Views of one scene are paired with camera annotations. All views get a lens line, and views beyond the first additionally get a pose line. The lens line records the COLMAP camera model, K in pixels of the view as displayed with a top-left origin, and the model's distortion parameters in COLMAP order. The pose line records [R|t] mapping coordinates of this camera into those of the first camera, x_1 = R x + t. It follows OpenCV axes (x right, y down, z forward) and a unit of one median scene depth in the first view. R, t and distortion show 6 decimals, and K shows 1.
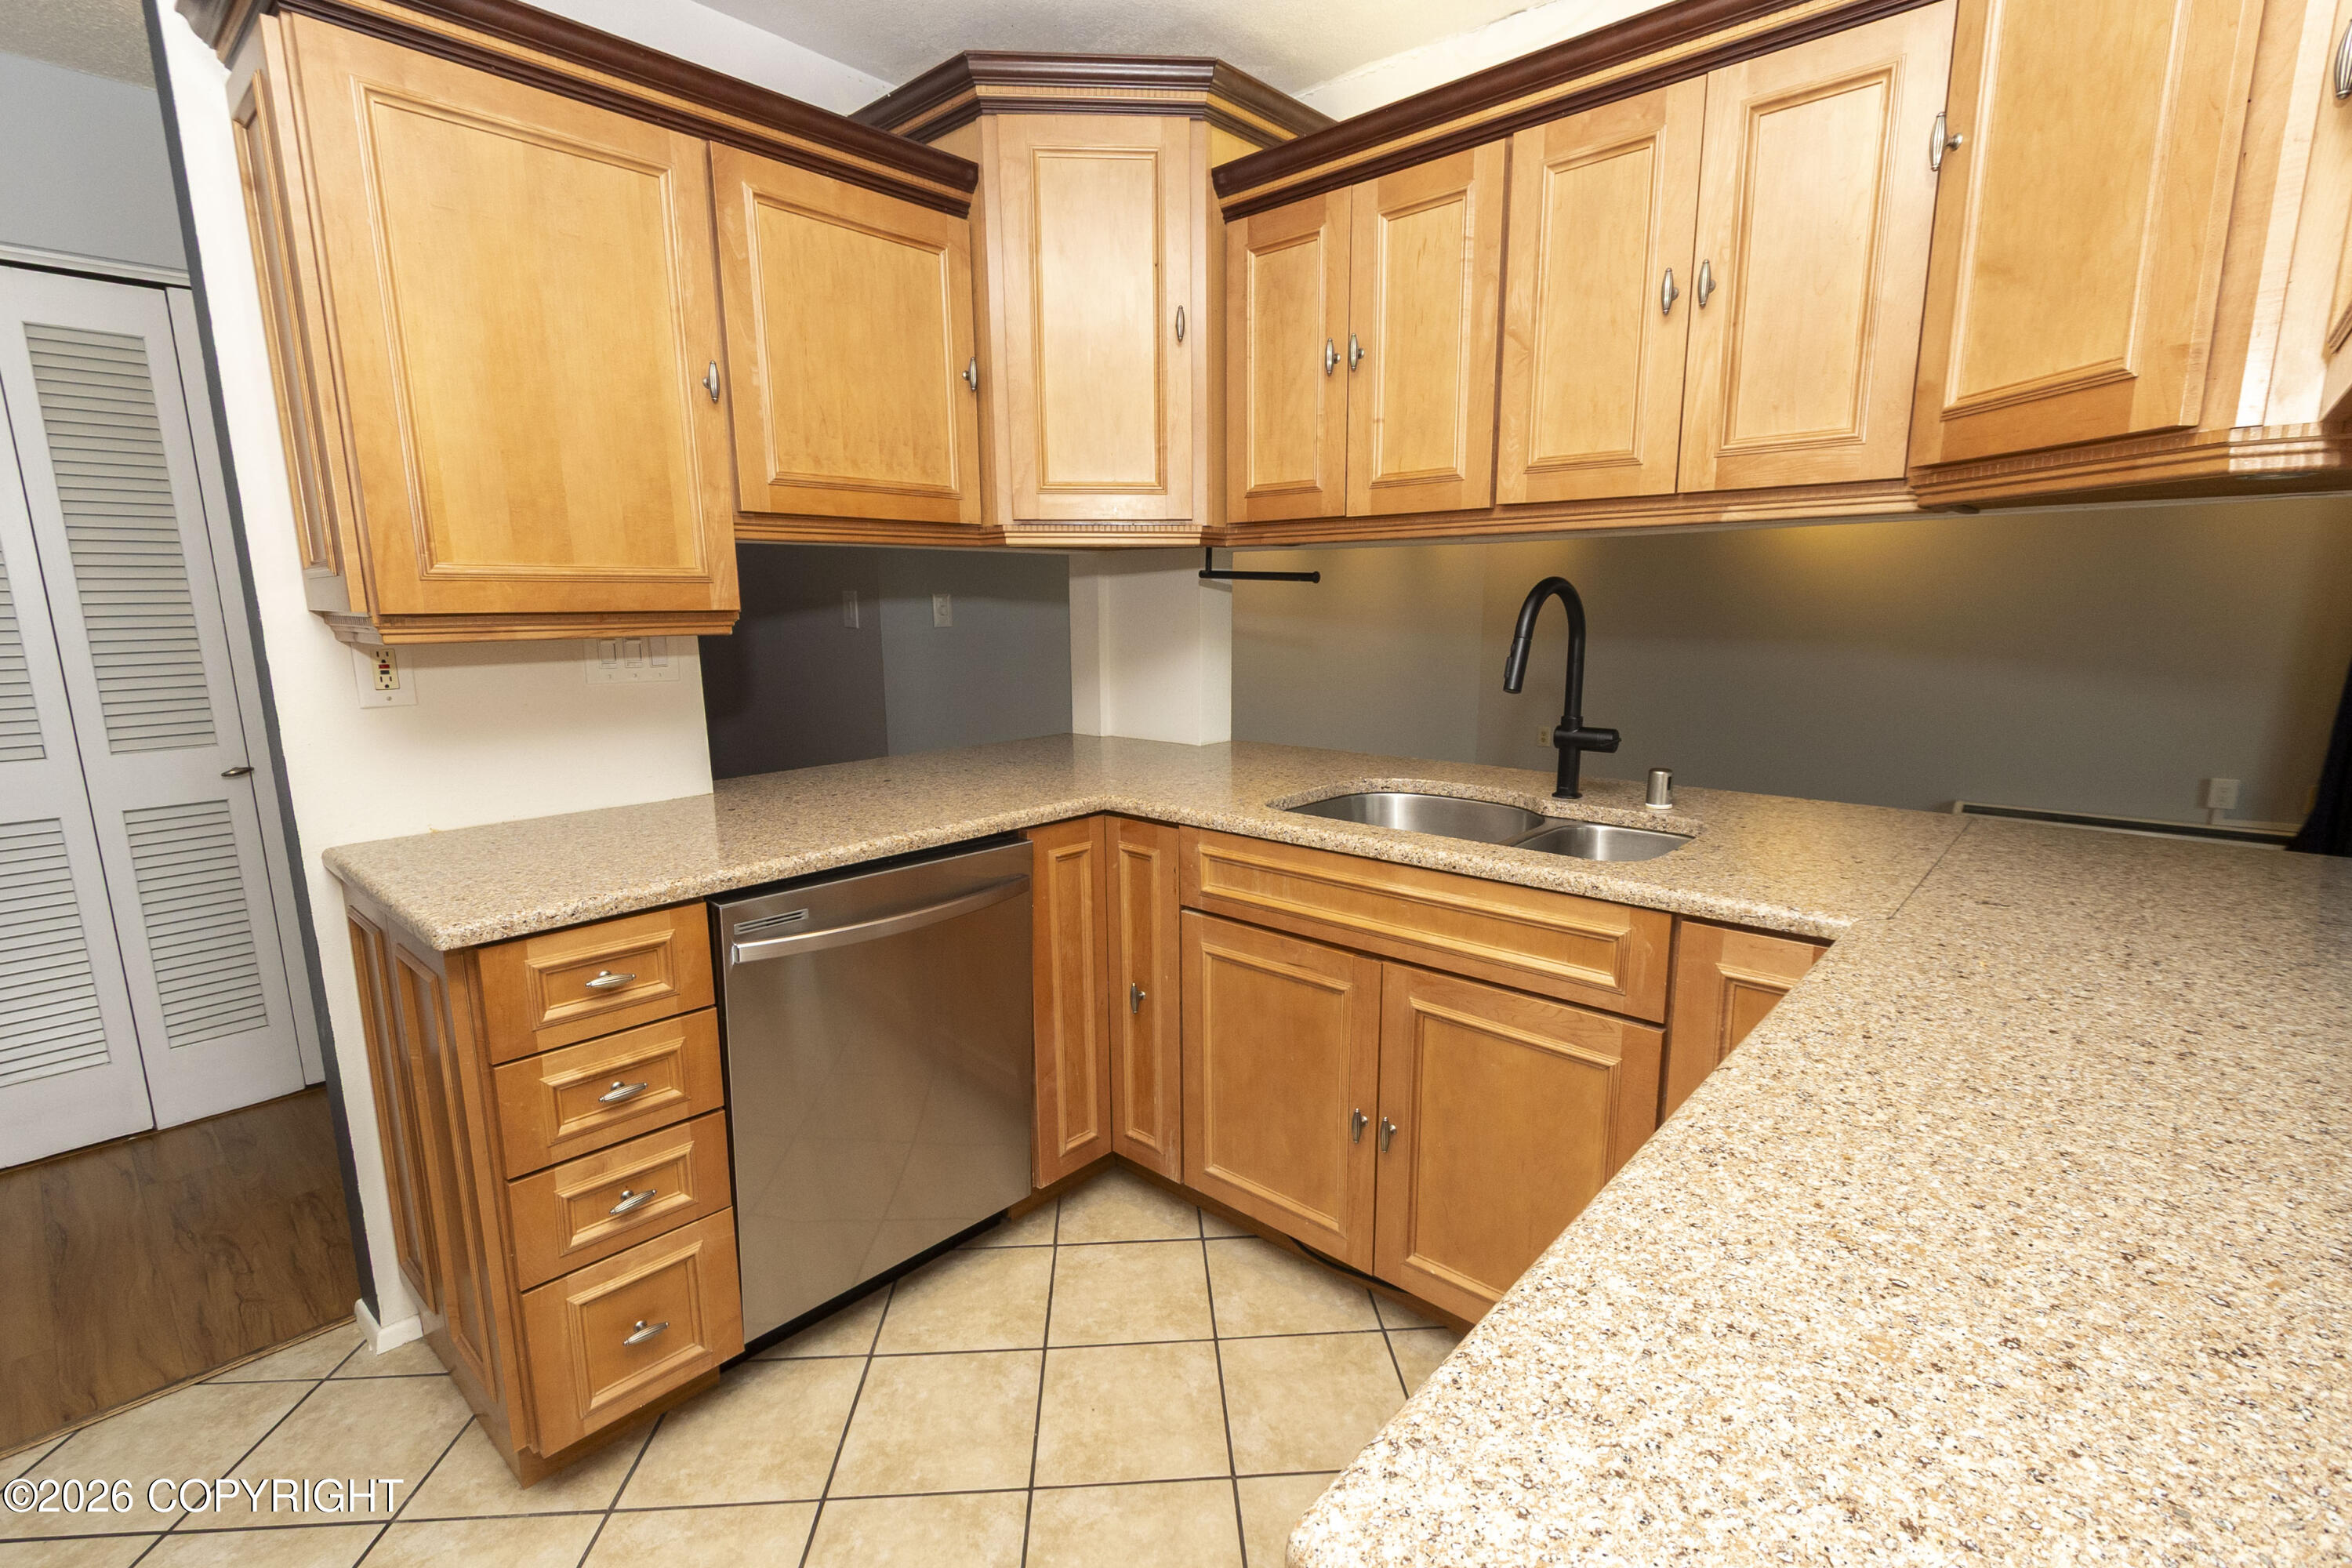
lens RADIAL K [[1062.8, 0, 1187.6], [0, 1062.8, 803.7], [0, 0, 1]] dist [0.003777, -0.002728]
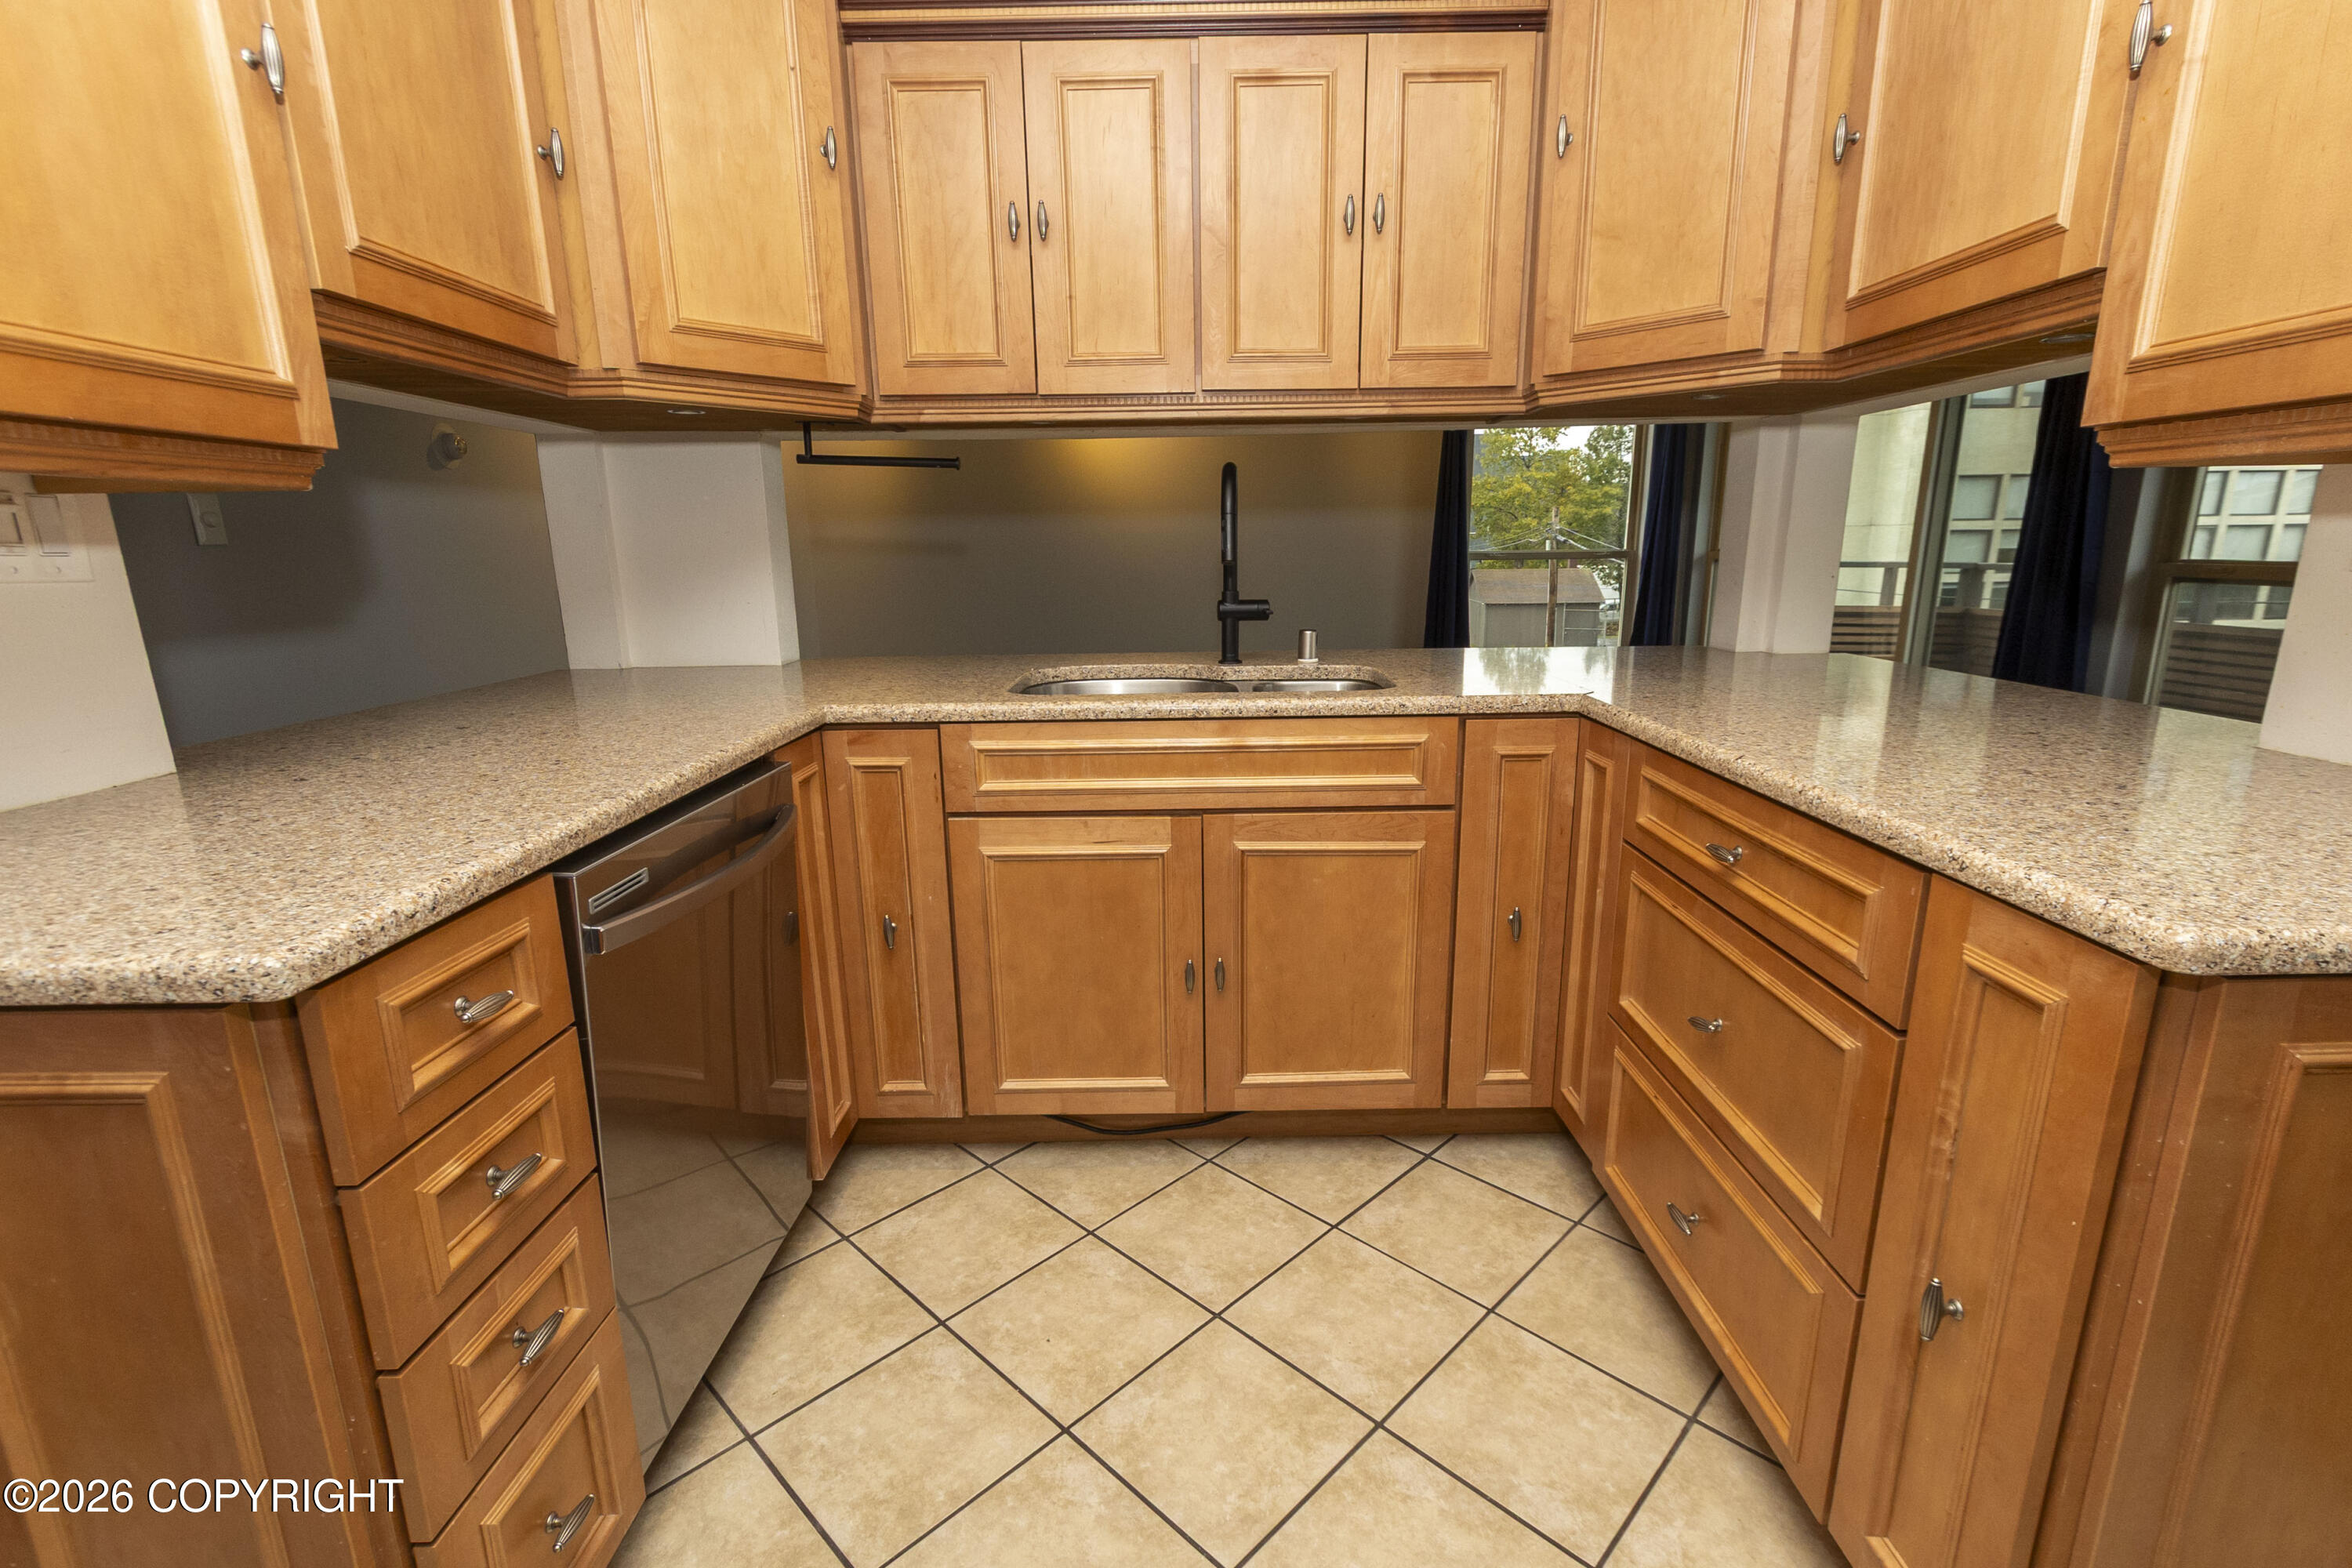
lens RADIAL K [[1062.8, 0, 1188.8], [0, 1062.8, 806.0], [0, 0, 1]] dist [0.003777, -0.002728]
pose [[0.740406, -0.162258, 0.652282, -0.502823], [0.136883, 0.986489, 0.090018, 0.039901], [-0.658075, 0.022636, 0.752612, 0.199509]]
